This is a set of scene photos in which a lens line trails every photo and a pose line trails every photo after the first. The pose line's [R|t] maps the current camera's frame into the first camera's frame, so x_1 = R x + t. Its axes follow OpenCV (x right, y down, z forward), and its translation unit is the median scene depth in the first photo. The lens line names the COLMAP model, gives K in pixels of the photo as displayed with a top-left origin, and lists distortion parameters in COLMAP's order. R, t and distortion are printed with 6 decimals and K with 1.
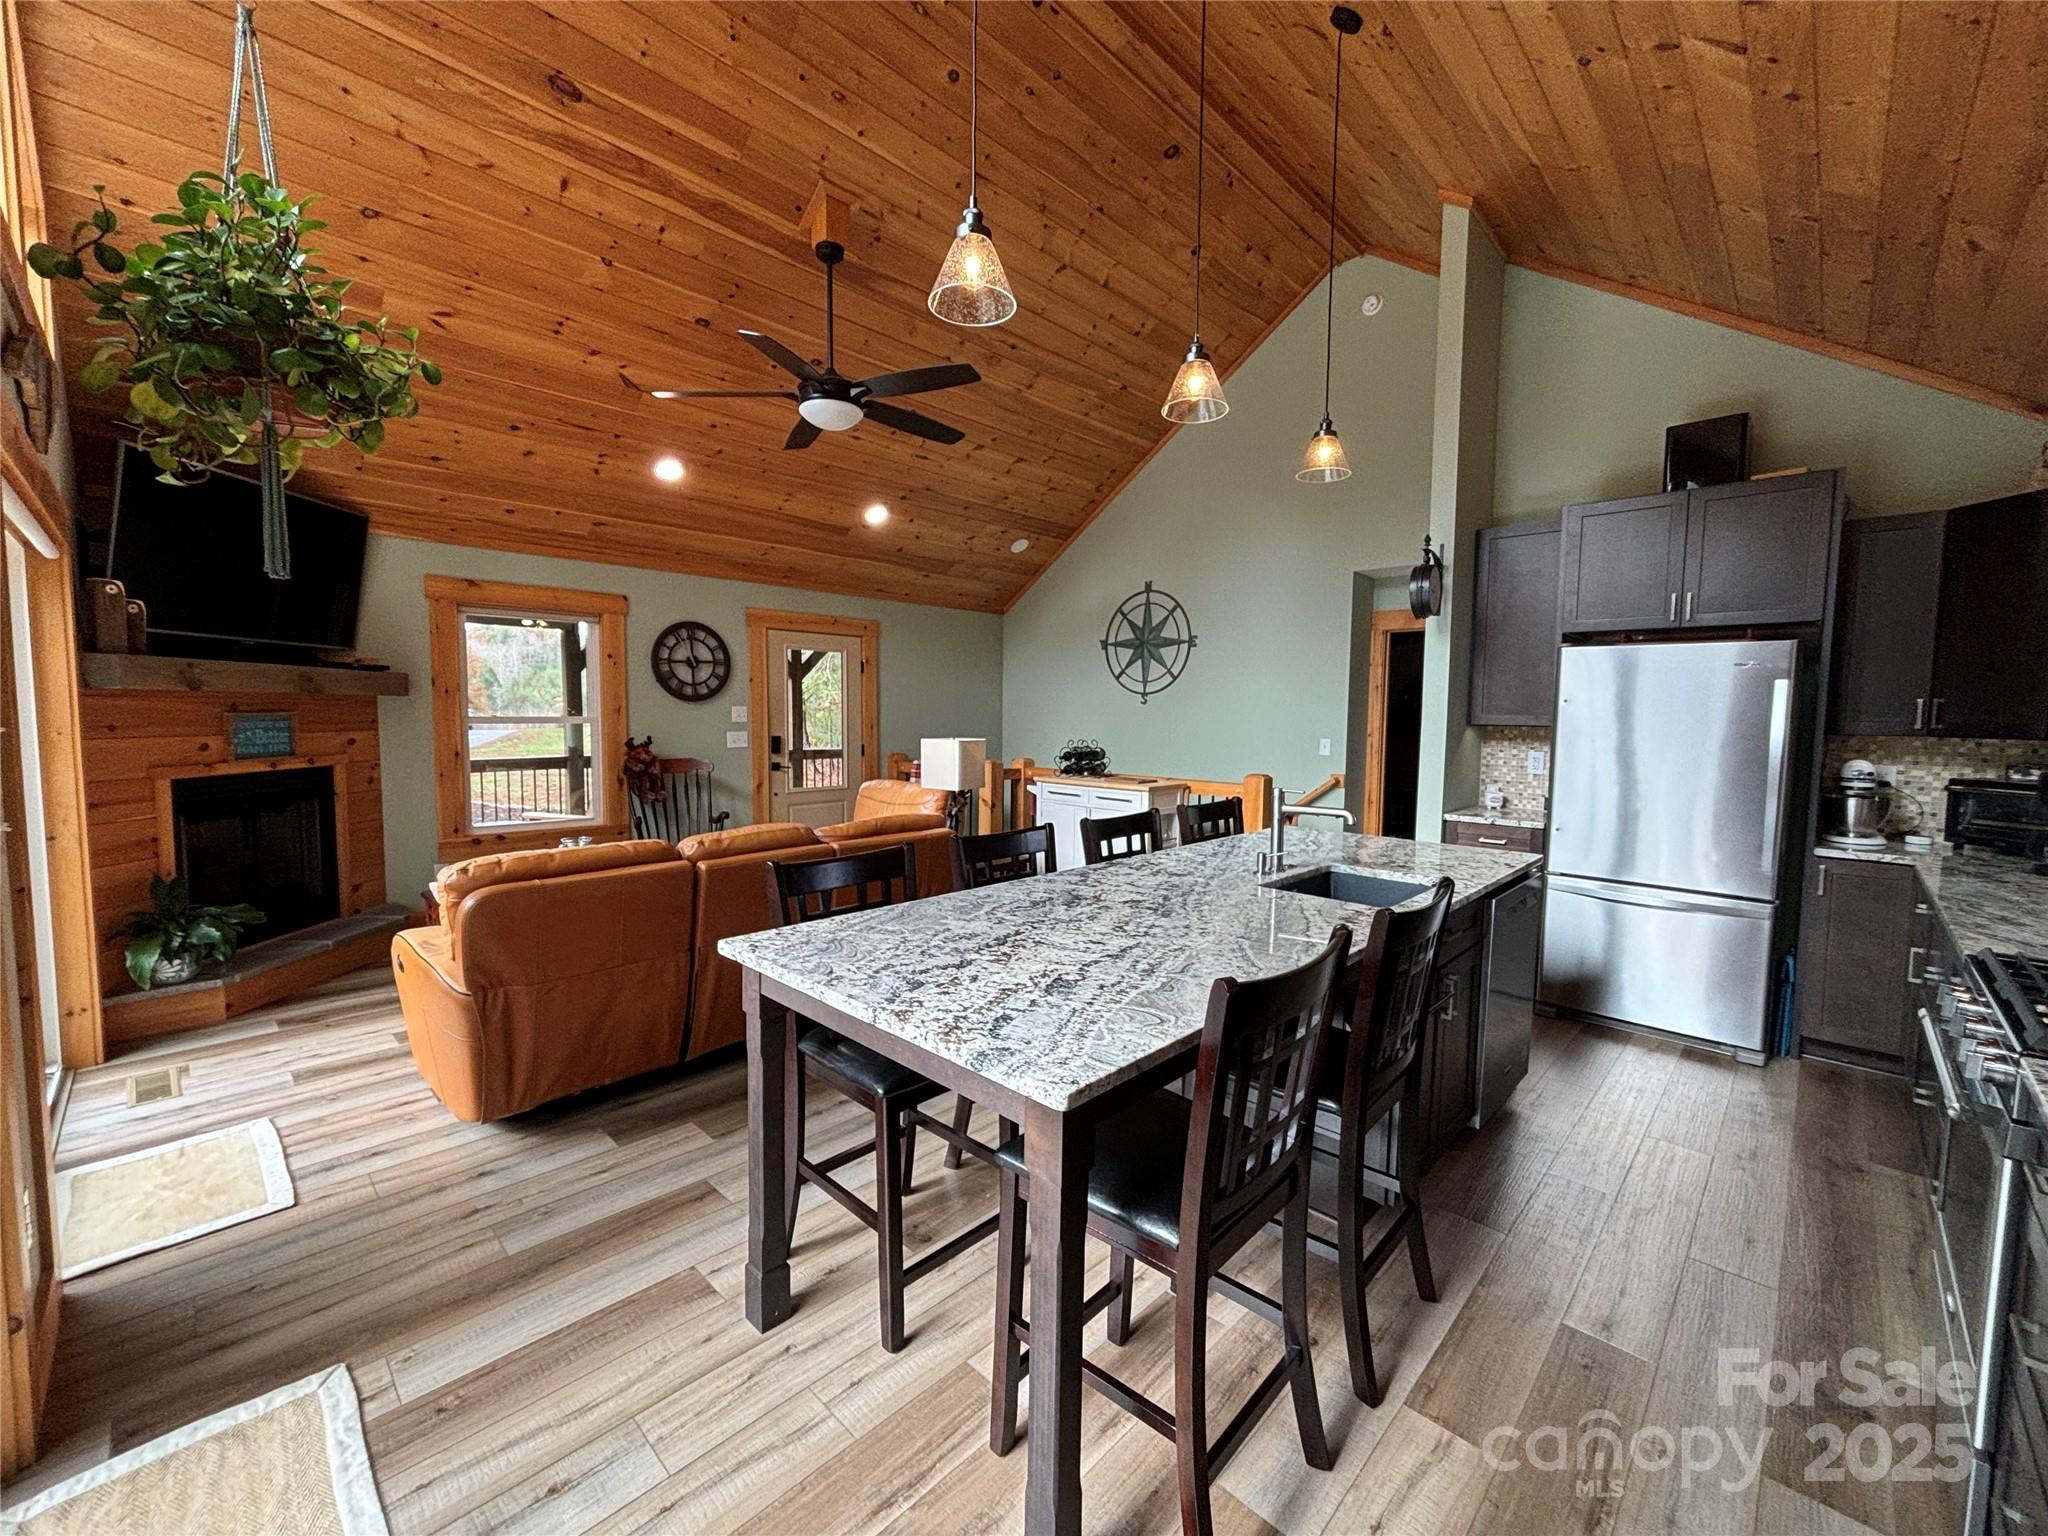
lens RADIAL K [[816.8, 0, 1024.0], [0, 816.8, 768.0], [0, 0, 1]] dist [-0.008674, 0.000569]
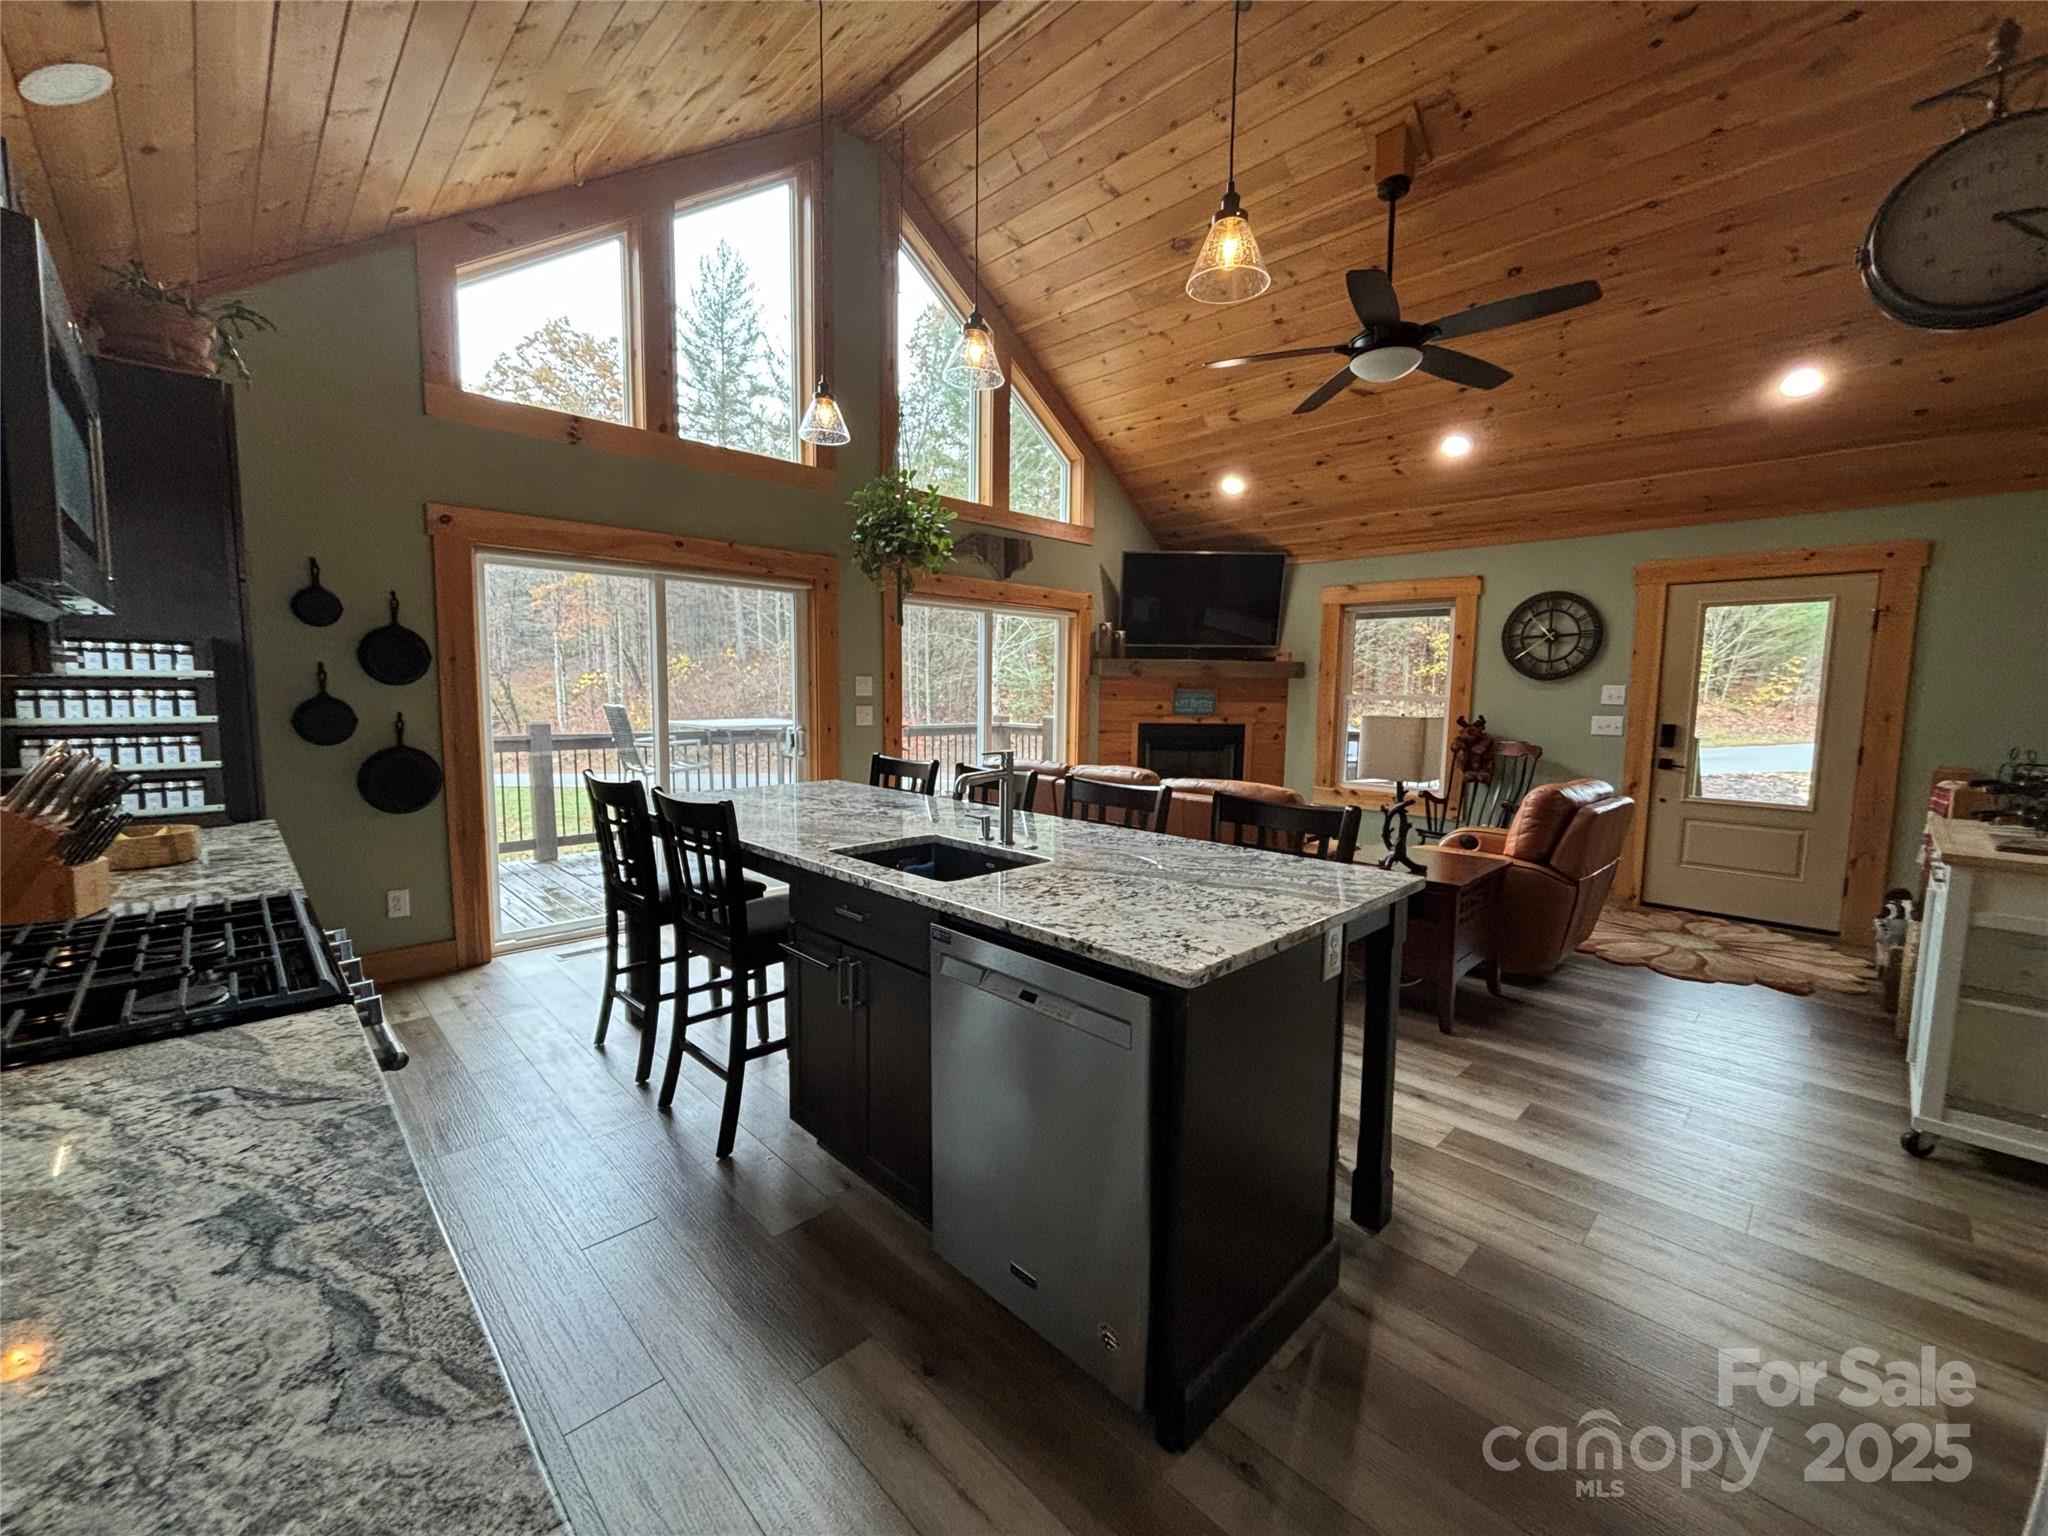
lens RADIAL K [[816.8, 0, 1024.0], [0, 816.8, 768.0], [0, 0, 1]] dist [-0.008674, 0.000569]
pose [[-0.002581, 0.083995, -0.996463, 0.506933], [-0.086560, 0.992707, 0.083903, -0.010457], [0.996243, 0.086470, 0.004708, 0.430058]]
